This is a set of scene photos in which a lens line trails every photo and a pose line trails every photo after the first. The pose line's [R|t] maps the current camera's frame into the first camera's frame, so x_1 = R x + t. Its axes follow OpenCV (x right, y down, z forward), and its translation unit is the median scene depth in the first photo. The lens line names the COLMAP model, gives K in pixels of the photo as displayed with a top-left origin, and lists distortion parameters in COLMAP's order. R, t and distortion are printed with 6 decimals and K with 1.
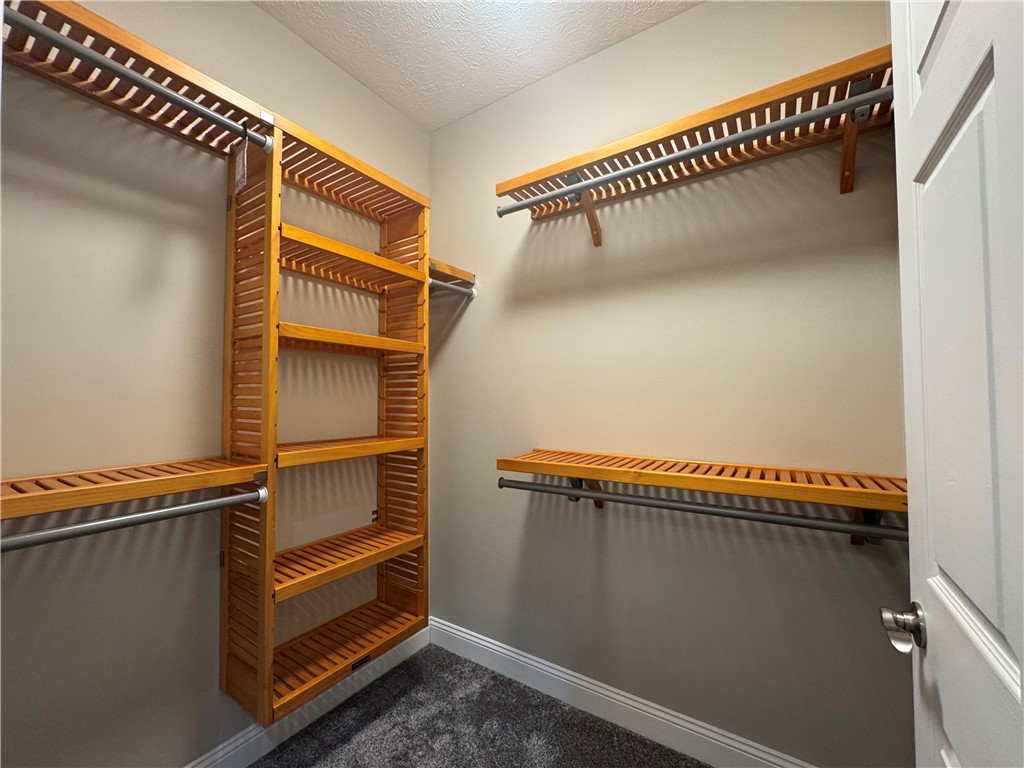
lens RADIAL K [[414.8, 0, 508.7], [0, 414.8, 386.9], [0, 0, 1]] dist [0.001797, 0.000074]
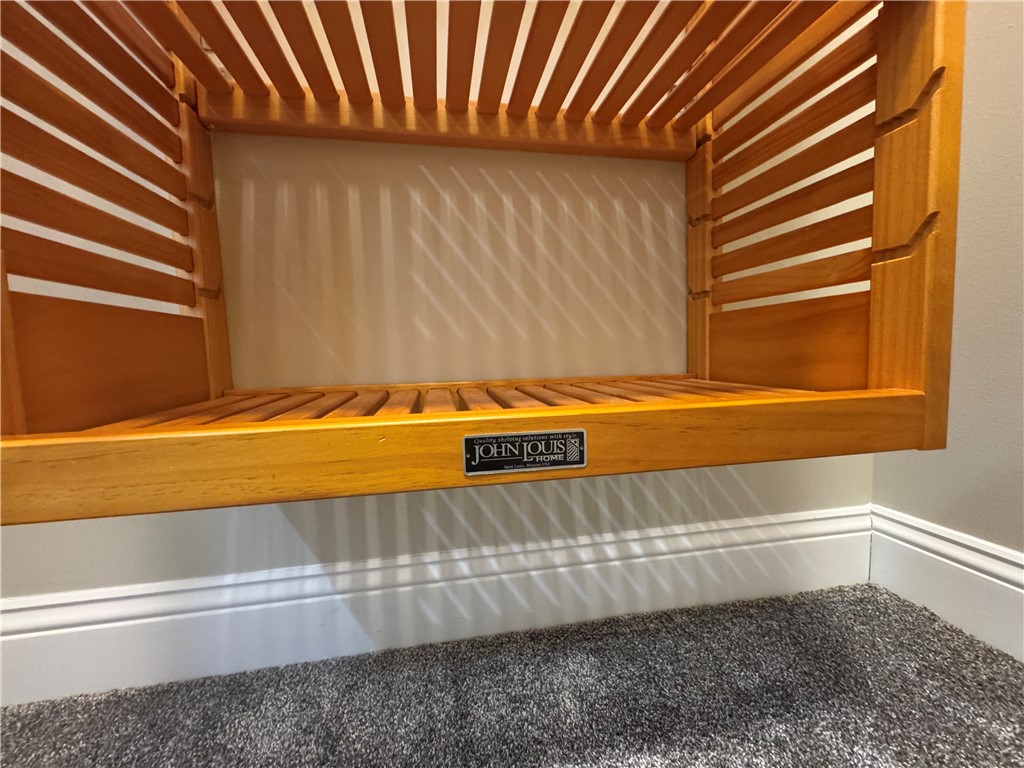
lens RADIAL K [[414.8, 0, 514.3], [0, 414.8, 384.4], [0, 0, 1]] dist [0.001797, 0.000074]
pose [[0.701250, 0.044477, -0.711527, -0.197512], [0.037526, 0.994366, 0.099141, 0.519895], [0.711928, -0.096223, 0.695629, 0.736761]]
